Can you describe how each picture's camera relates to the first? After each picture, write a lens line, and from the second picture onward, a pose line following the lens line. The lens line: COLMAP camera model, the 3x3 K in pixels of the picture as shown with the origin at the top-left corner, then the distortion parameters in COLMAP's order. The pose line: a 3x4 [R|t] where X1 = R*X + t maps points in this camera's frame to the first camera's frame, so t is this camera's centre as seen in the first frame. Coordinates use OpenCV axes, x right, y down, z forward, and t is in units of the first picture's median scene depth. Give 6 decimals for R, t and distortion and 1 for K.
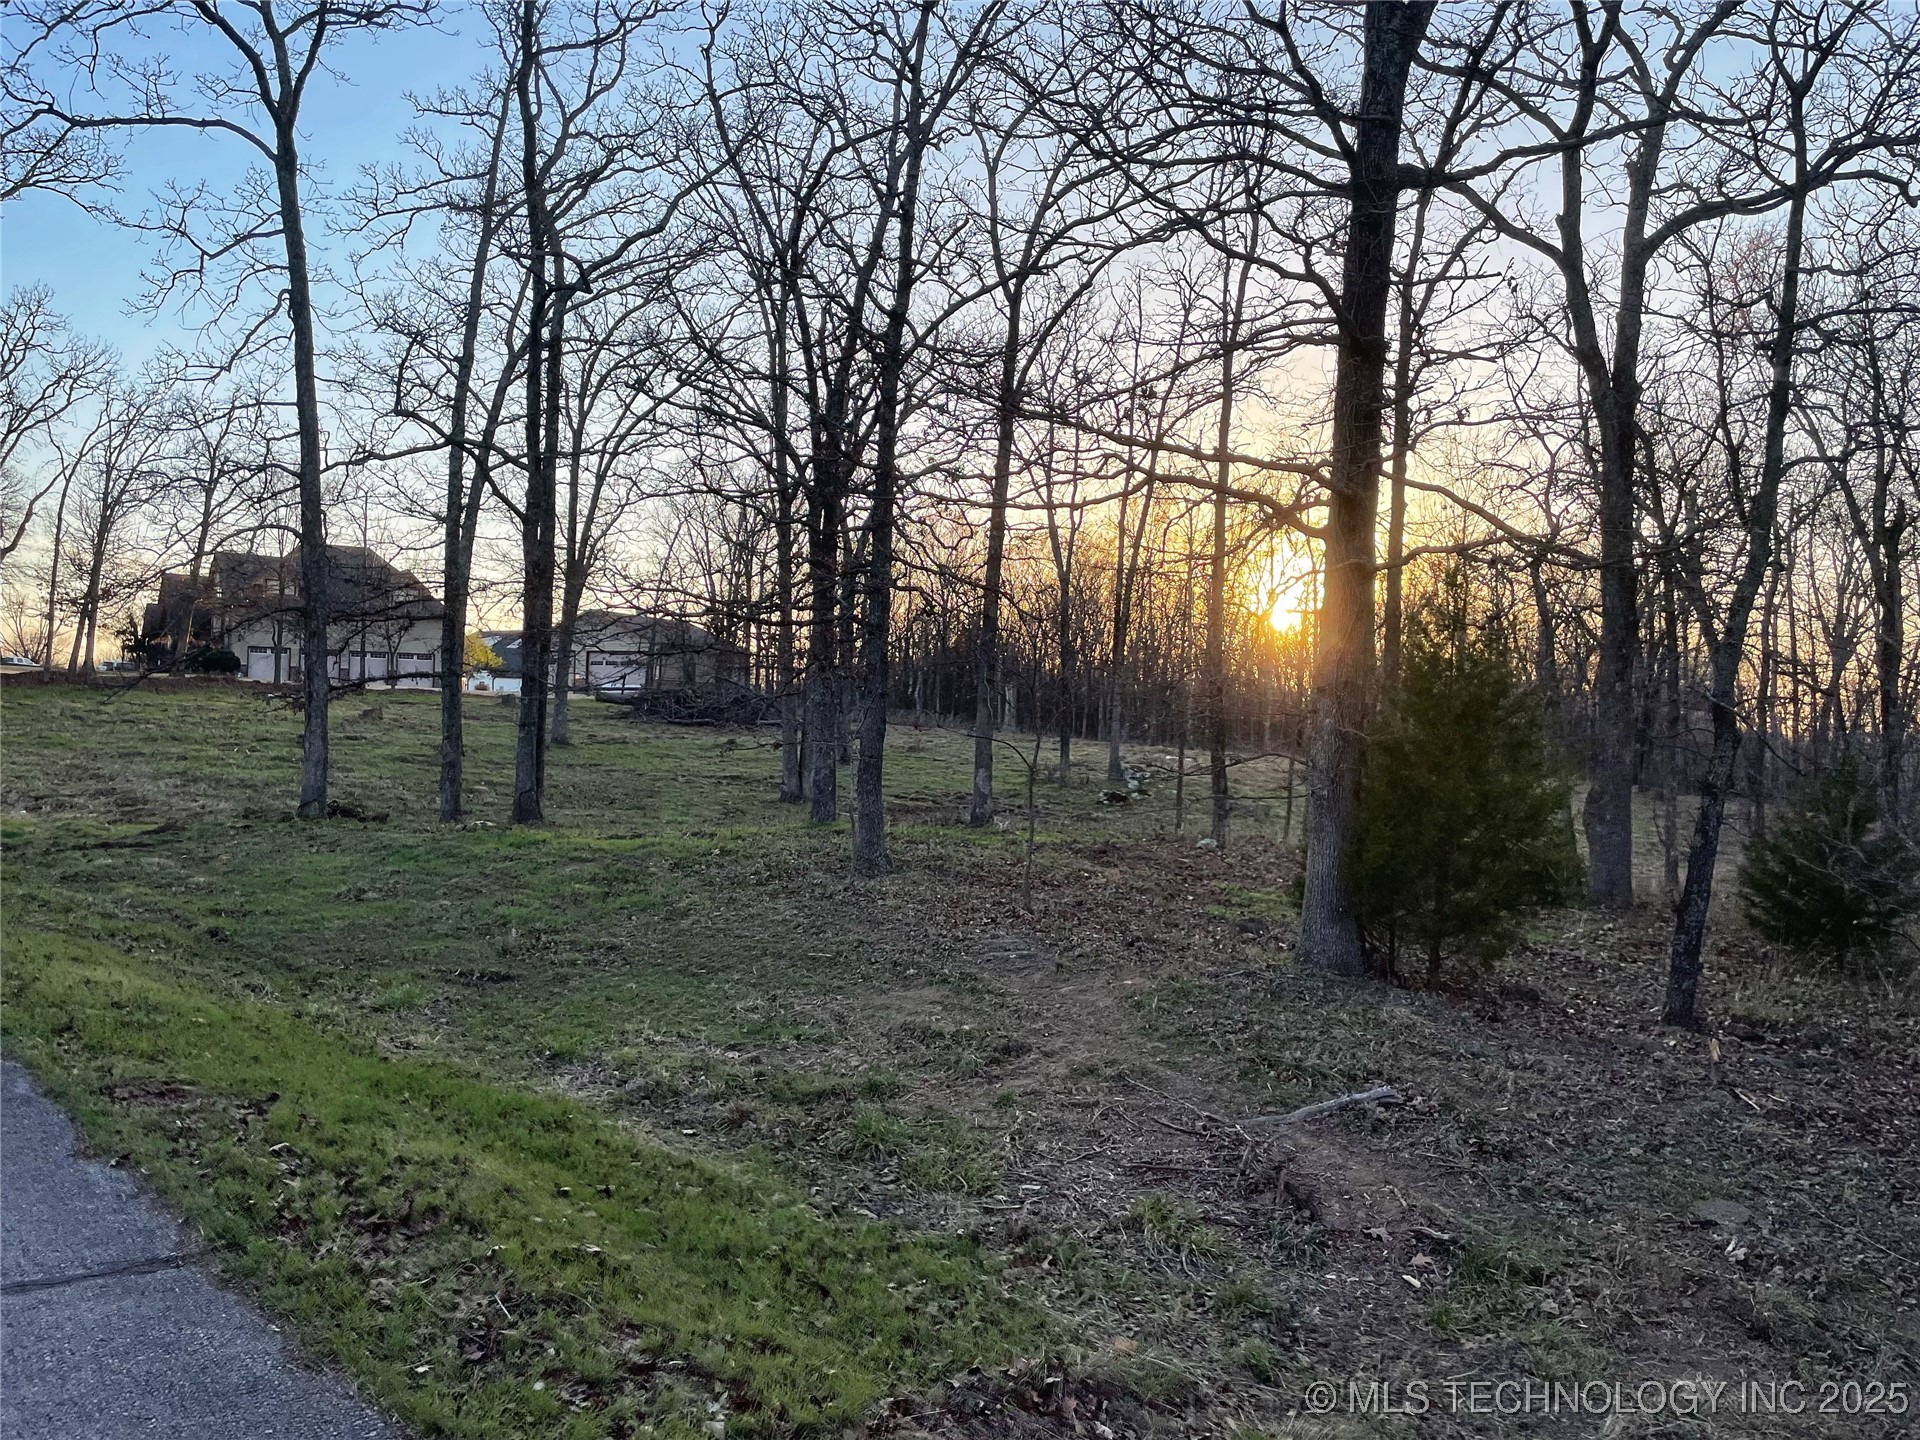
lens RADIAL K [[1427.0, 0, 953.7], [0, 1427.0, 713.7], [0, 0, 1]] dist [0.082989, -0.105664]
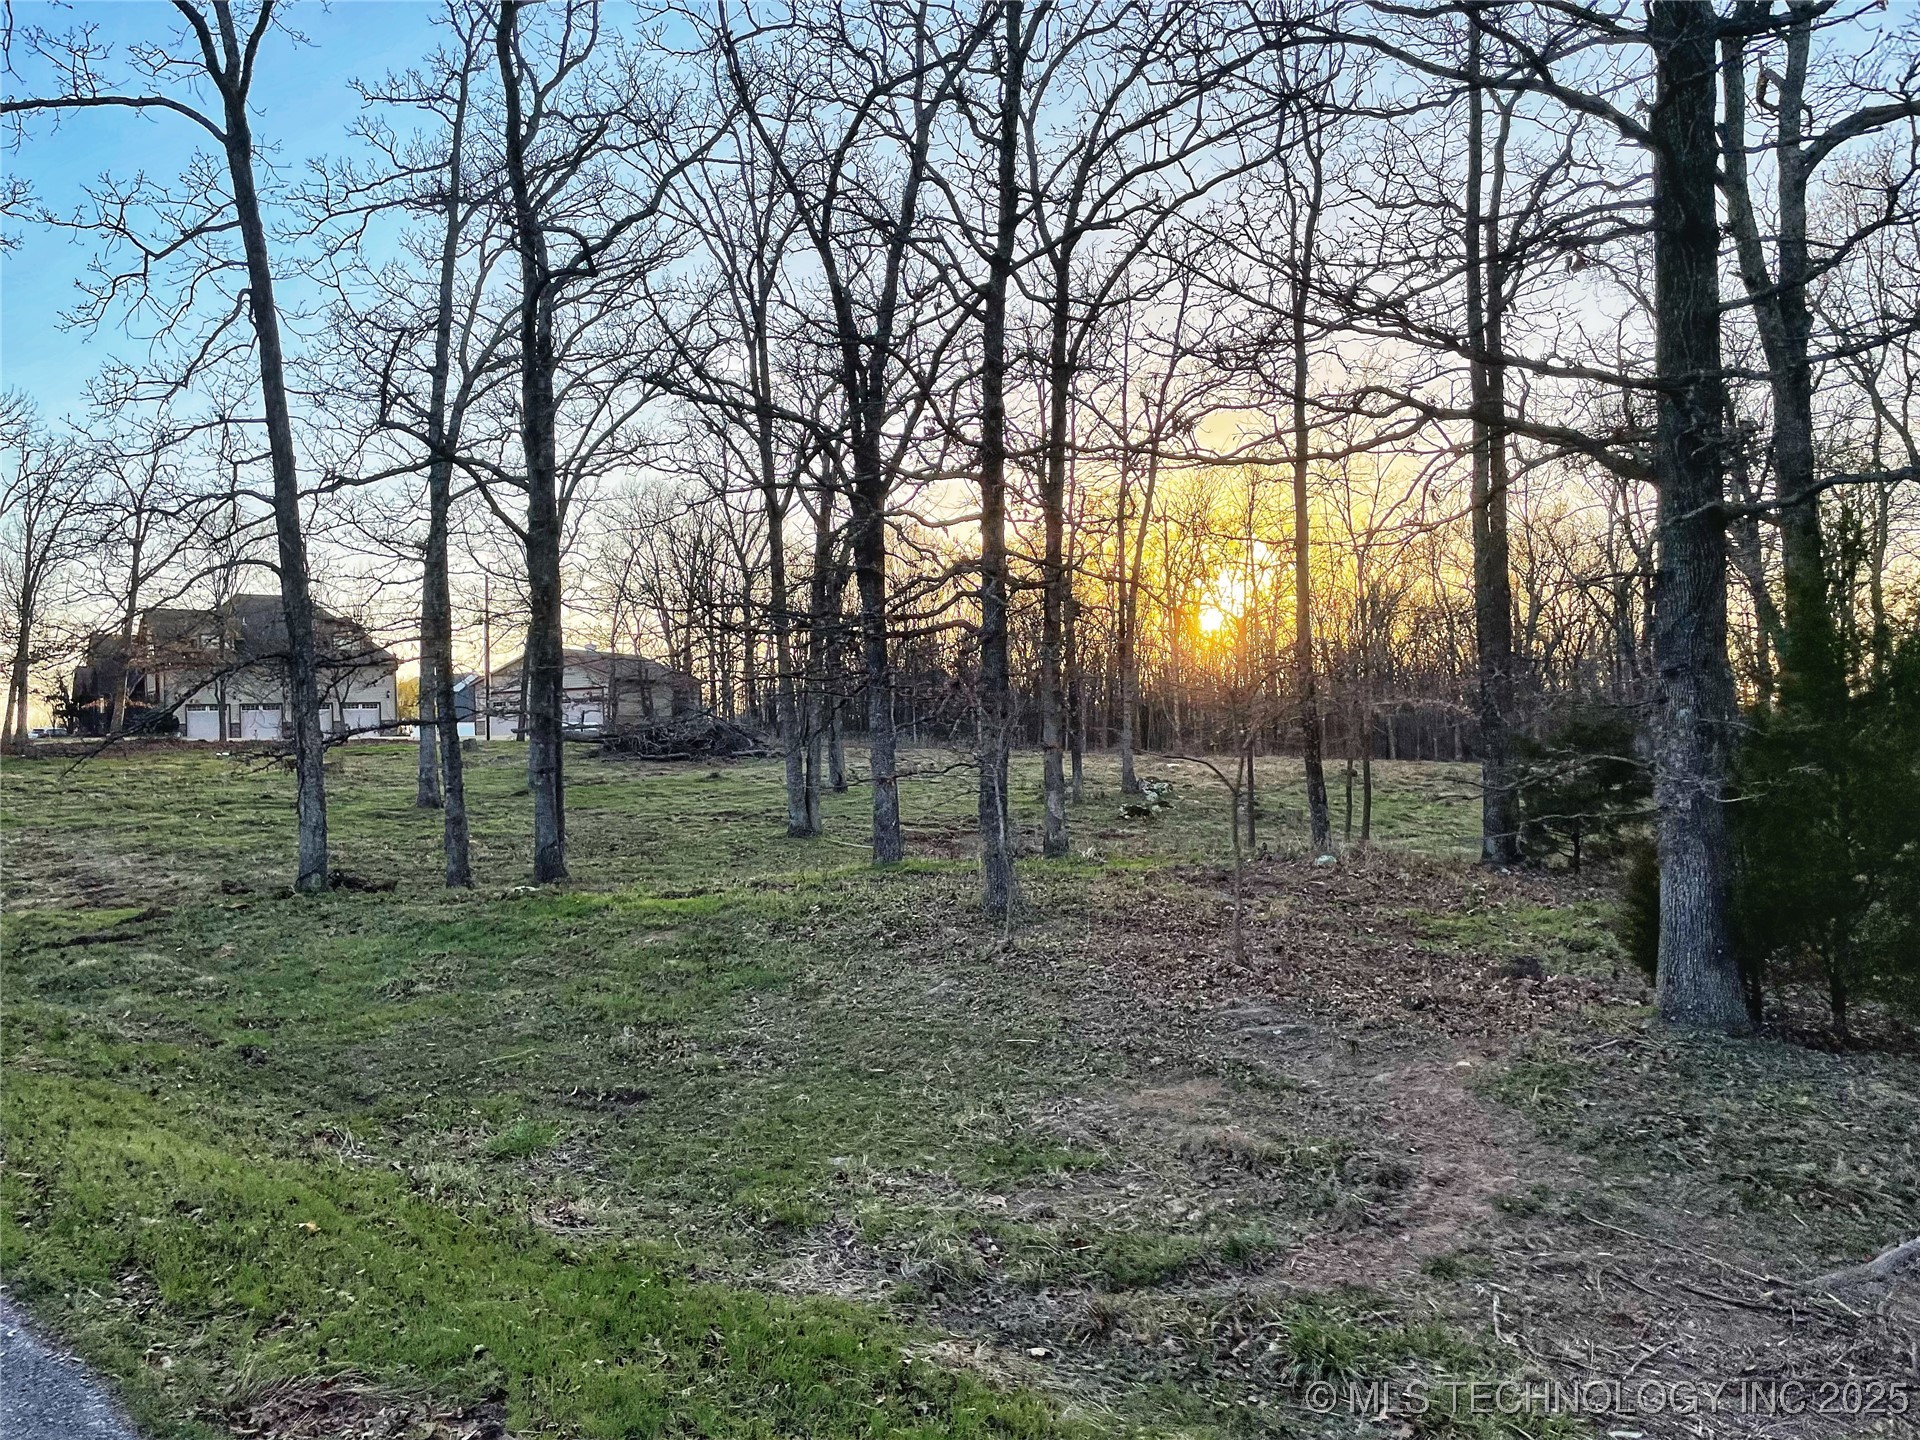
lens RADIAL K [[1427.0, 0, 924.8], [0, 1427.0, 744.4], [0, 0, 1]] dist [0.082989, -0.105664]
pose [[0.998121, -0.056861, 0.022838, -0.084516], [0.056675, 0.998355, 0.008708, -0.003454], [-0.023296, -0.007397, 0.999701, 0.110678]]
